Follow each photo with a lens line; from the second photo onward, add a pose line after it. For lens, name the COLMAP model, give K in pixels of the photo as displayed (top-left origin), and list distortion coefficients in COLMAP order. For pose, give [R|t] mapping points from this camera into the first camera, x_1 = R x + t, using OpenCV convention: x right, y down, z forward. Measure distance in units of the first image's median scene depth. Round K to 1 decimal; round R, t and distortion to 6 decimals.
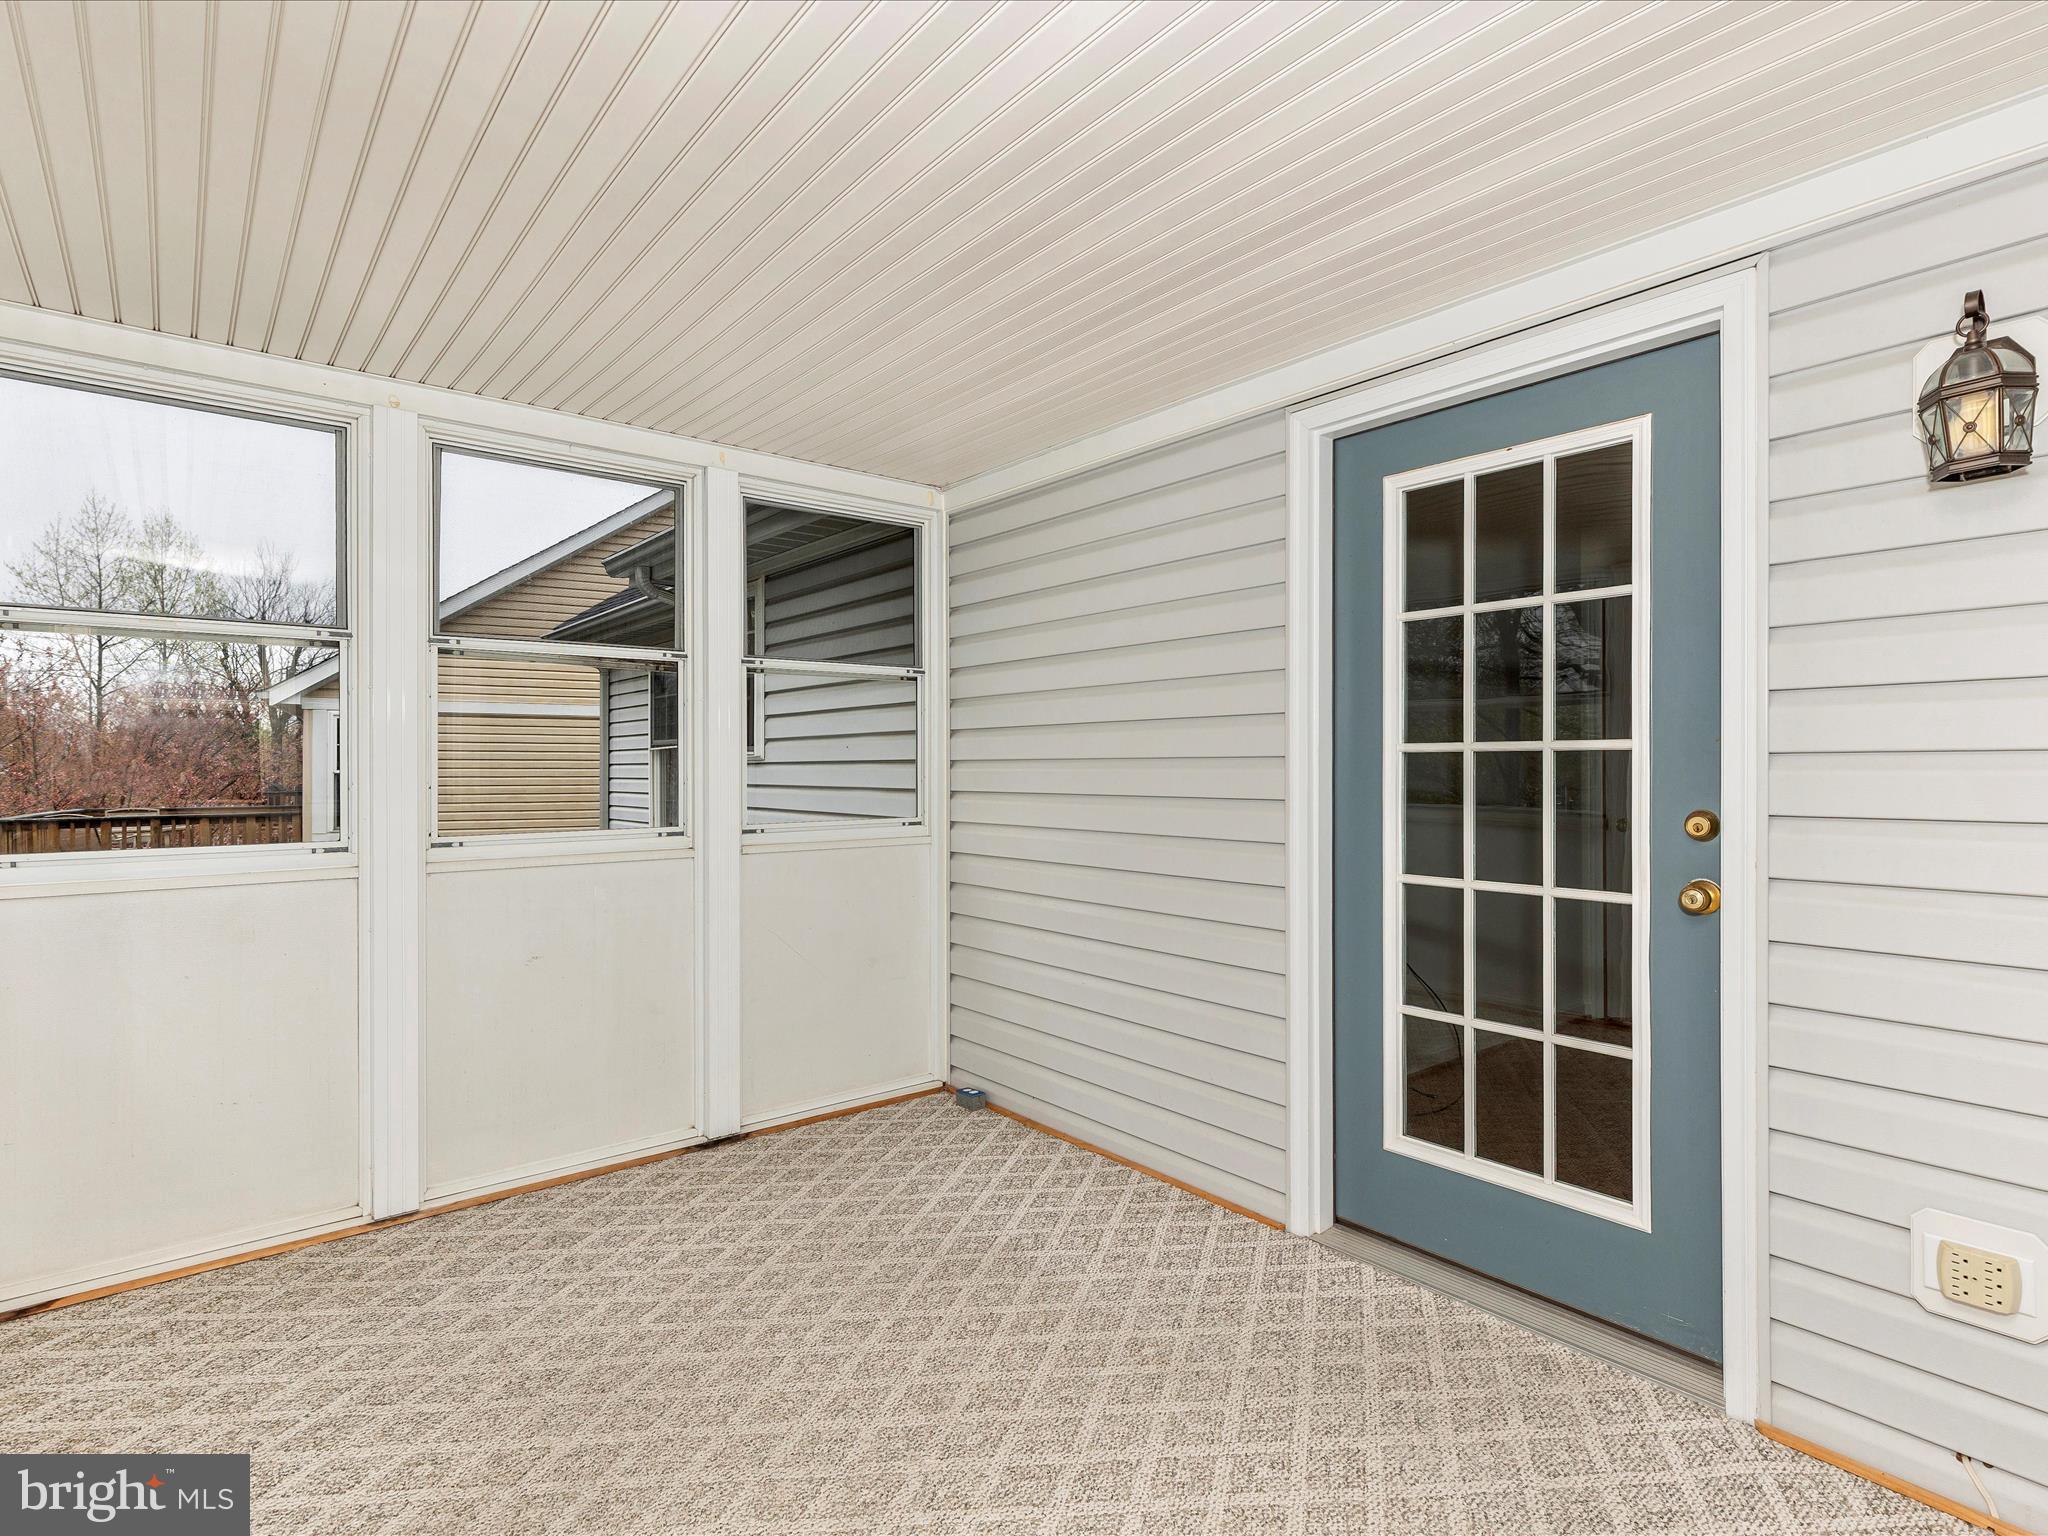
lens RADIAL K [[1039.3, 0, 1075.4], [0, 1039.3, 766.8], [0, 0, 1]] dist [0.005428, -0.000283]
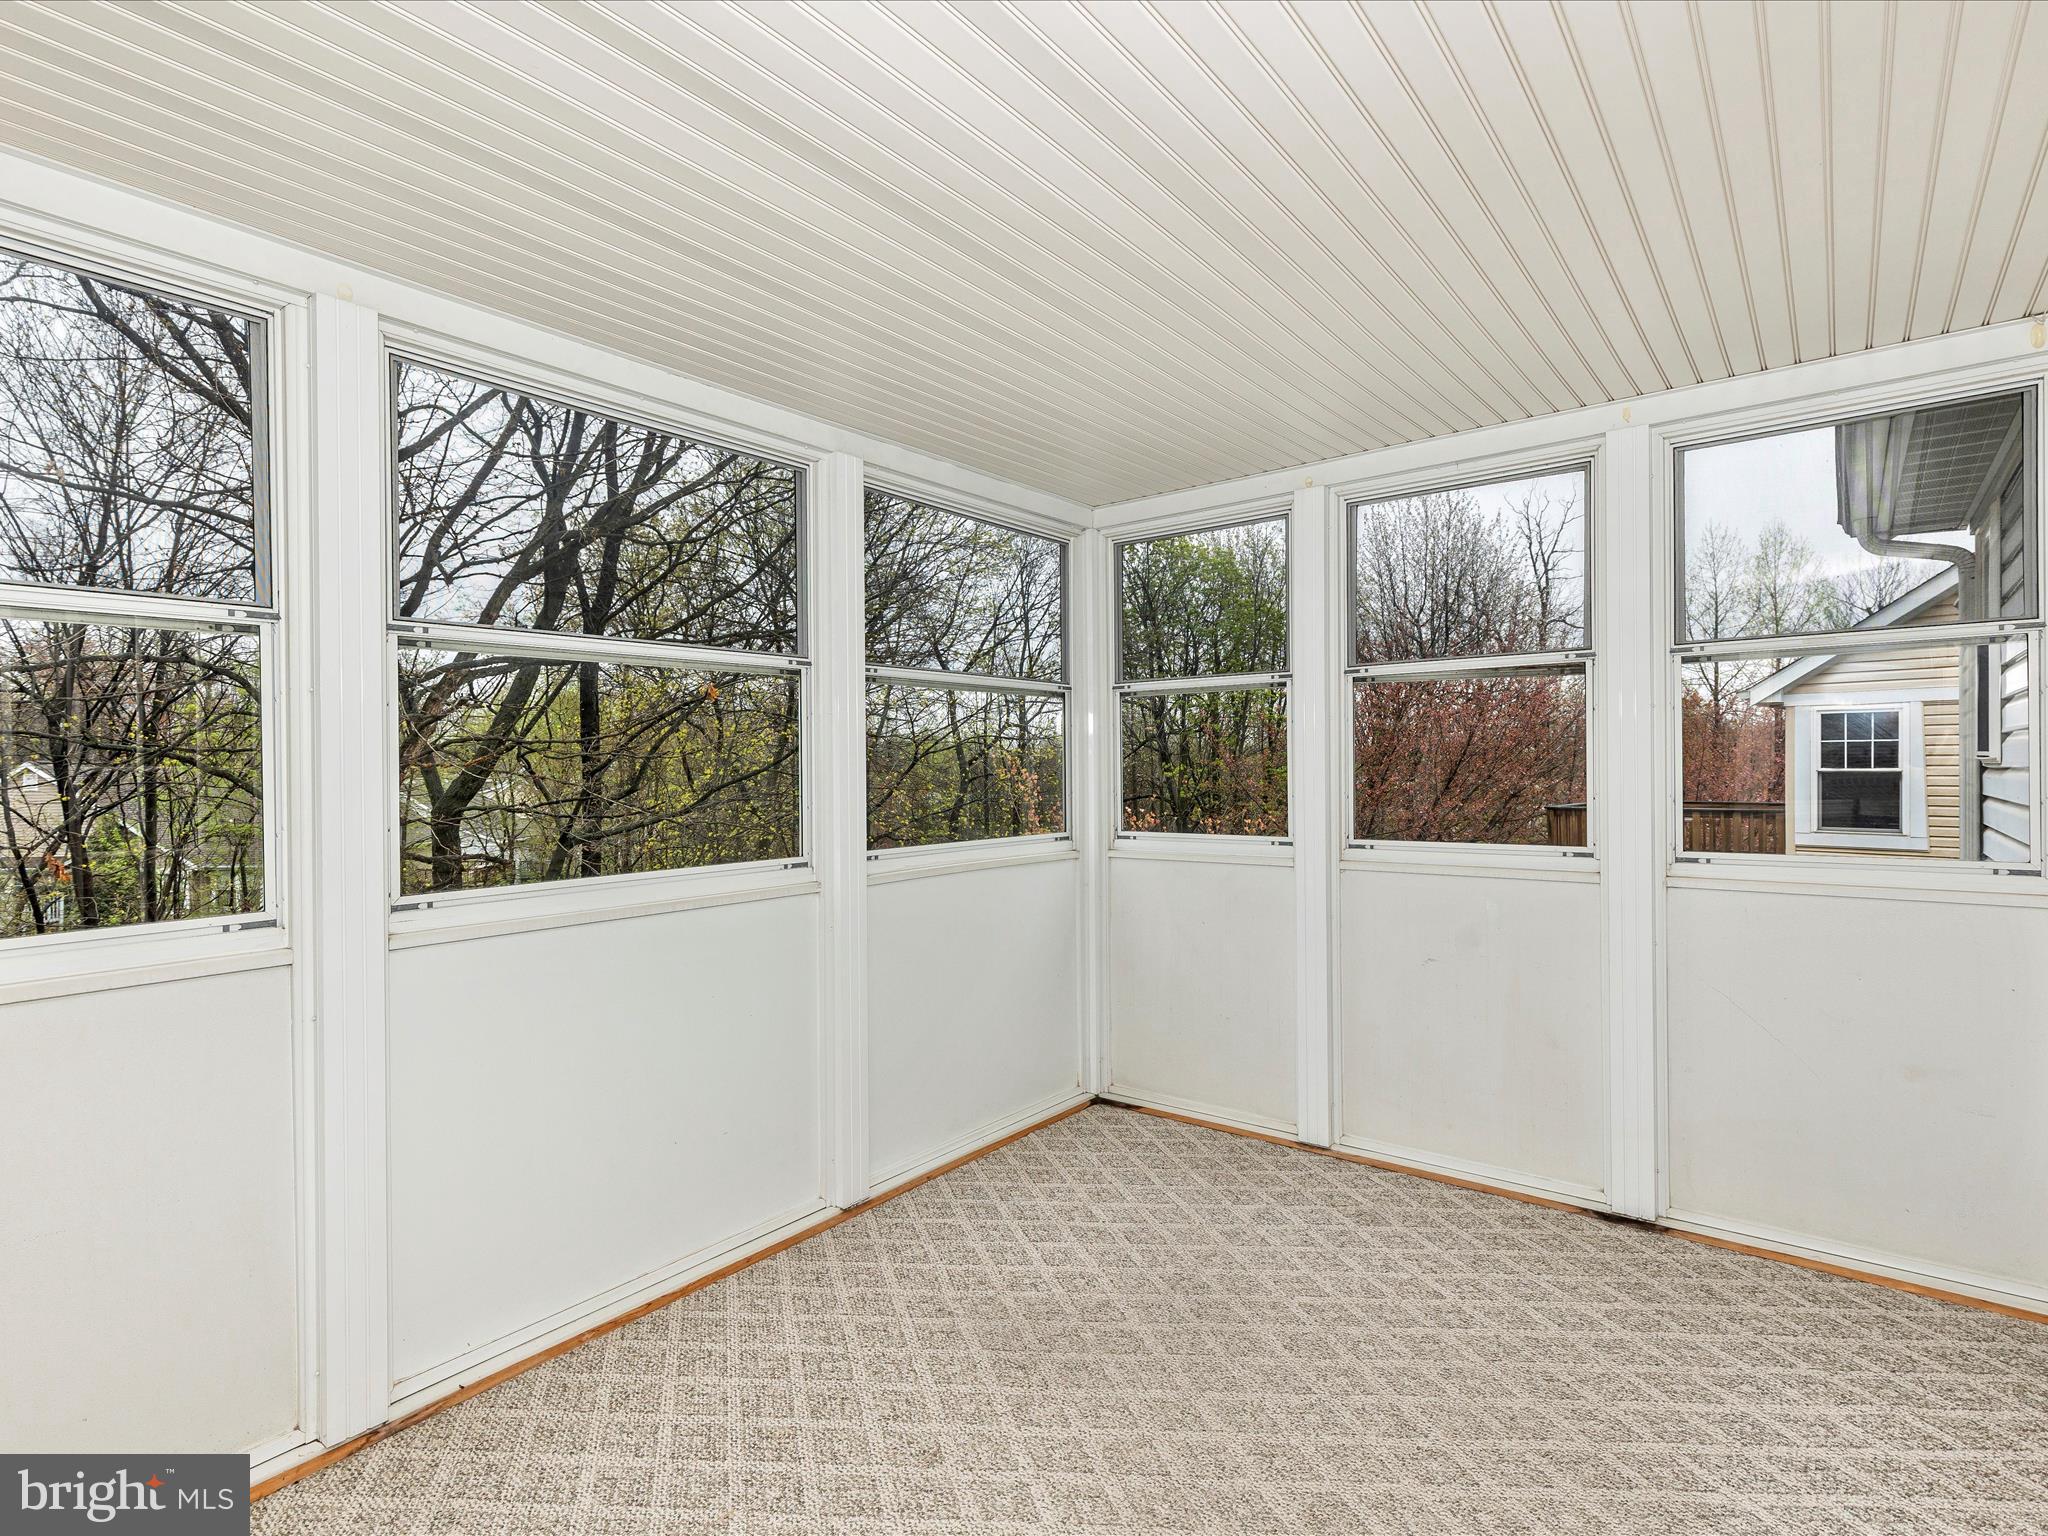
lens RADIAL K [[1039.3, 0, 1025.4], [0, 1039.3, 775.8], [0, 0, 1]] dist [0.005428, -0.000283]
pose [[0.184856, -0.004679, -0.982755, 0.442052], [0.001876, 0.999989, -0.004408, 0.004895], [0.982764, -0.001028, 0.184862, 0.412268]]
